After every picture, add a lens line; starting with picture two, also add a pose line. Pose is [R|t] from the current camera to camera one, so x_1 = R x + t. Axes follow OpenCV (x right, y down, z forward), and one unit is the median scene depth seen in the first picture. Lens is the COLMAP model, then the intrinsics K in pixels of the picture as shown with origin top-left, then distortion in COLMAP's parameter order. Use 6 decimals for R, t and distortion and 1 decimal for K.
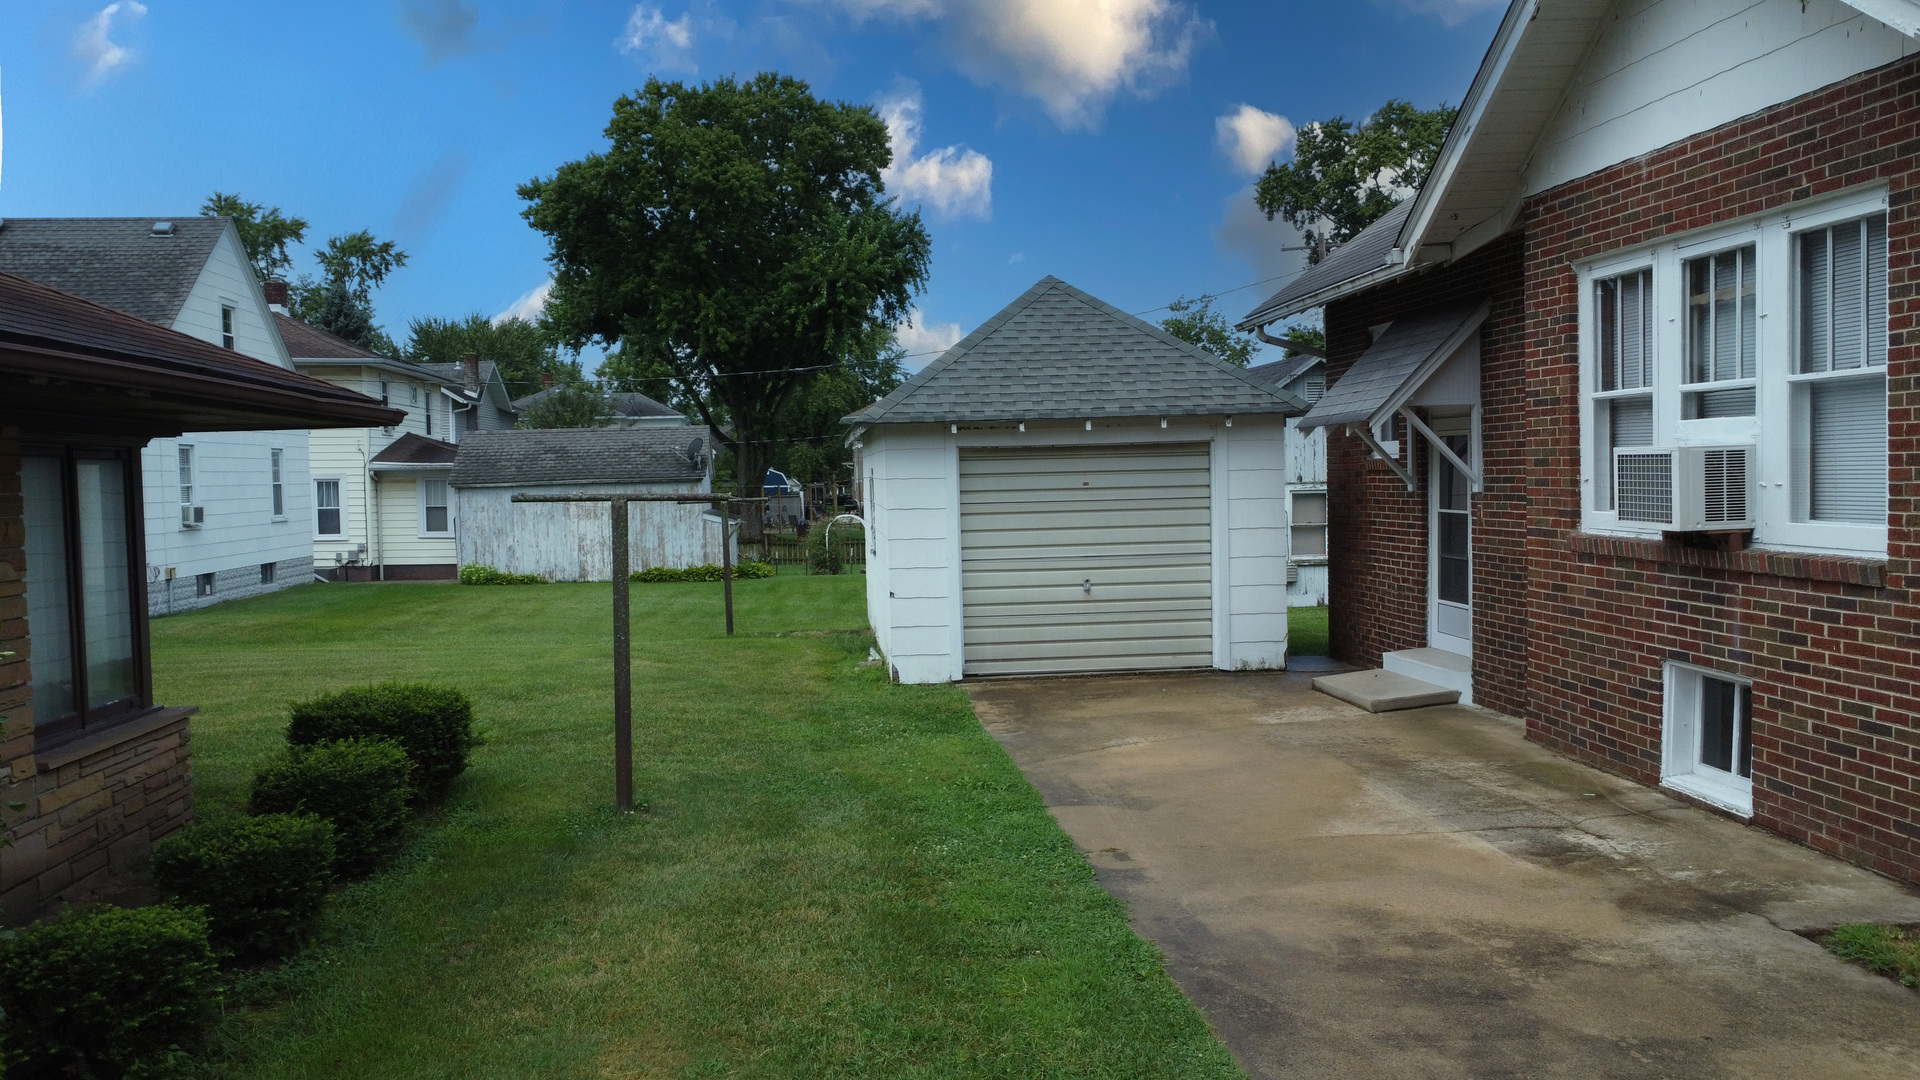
lens RADIAL K [[1404.2, 0, 960.0], [0, 1404.2, 540.0], [0, 0, 1]] dist [0.005545, -0.002591]
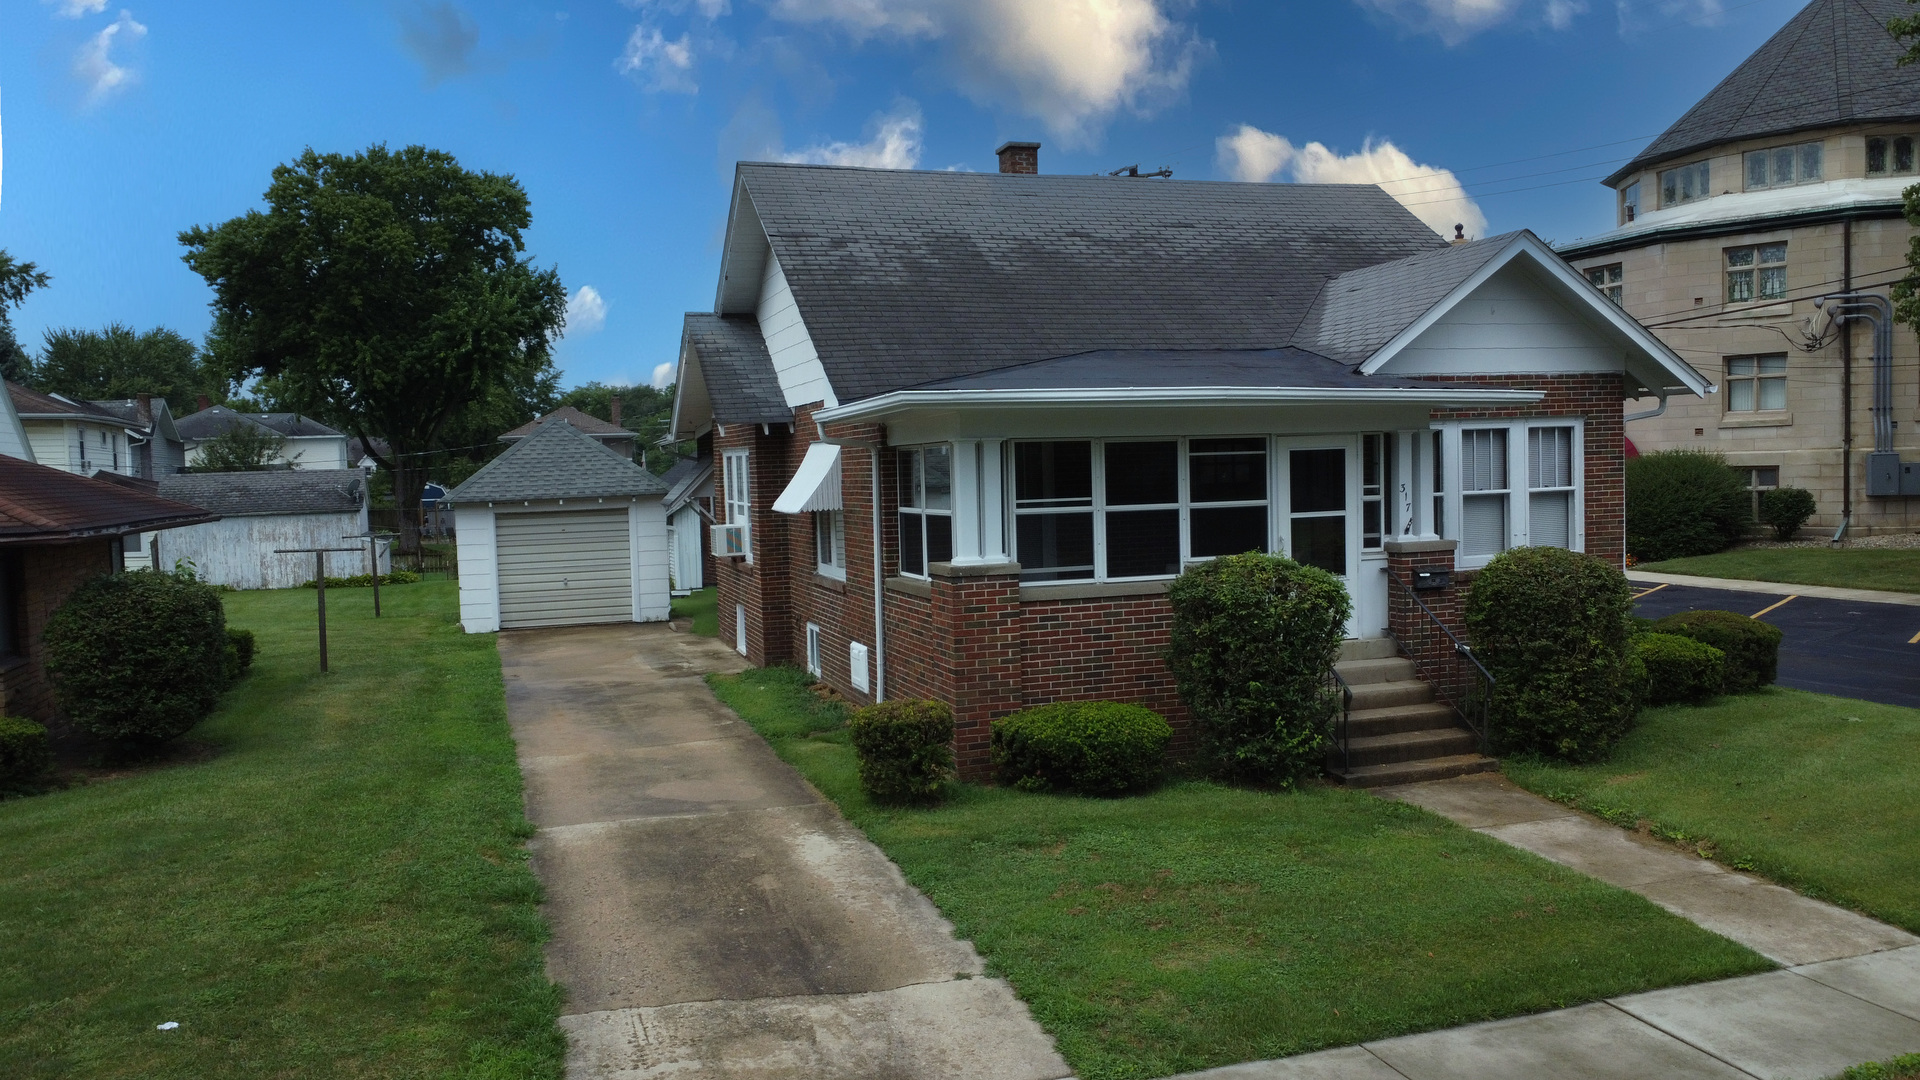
lens RADIAL K [[1404.2, 0, 960.0], [0, 1404.2, 540.0], [0, 0, 1]] dist [0.005545, -0.002591]
pose [[0.976167, -0.017749, 0.216292, 0.046383], [0.017511, 0.999842, 0.003016, -0.004984], [-0.216312, 0.000843, 0.976324, -0.237128]]
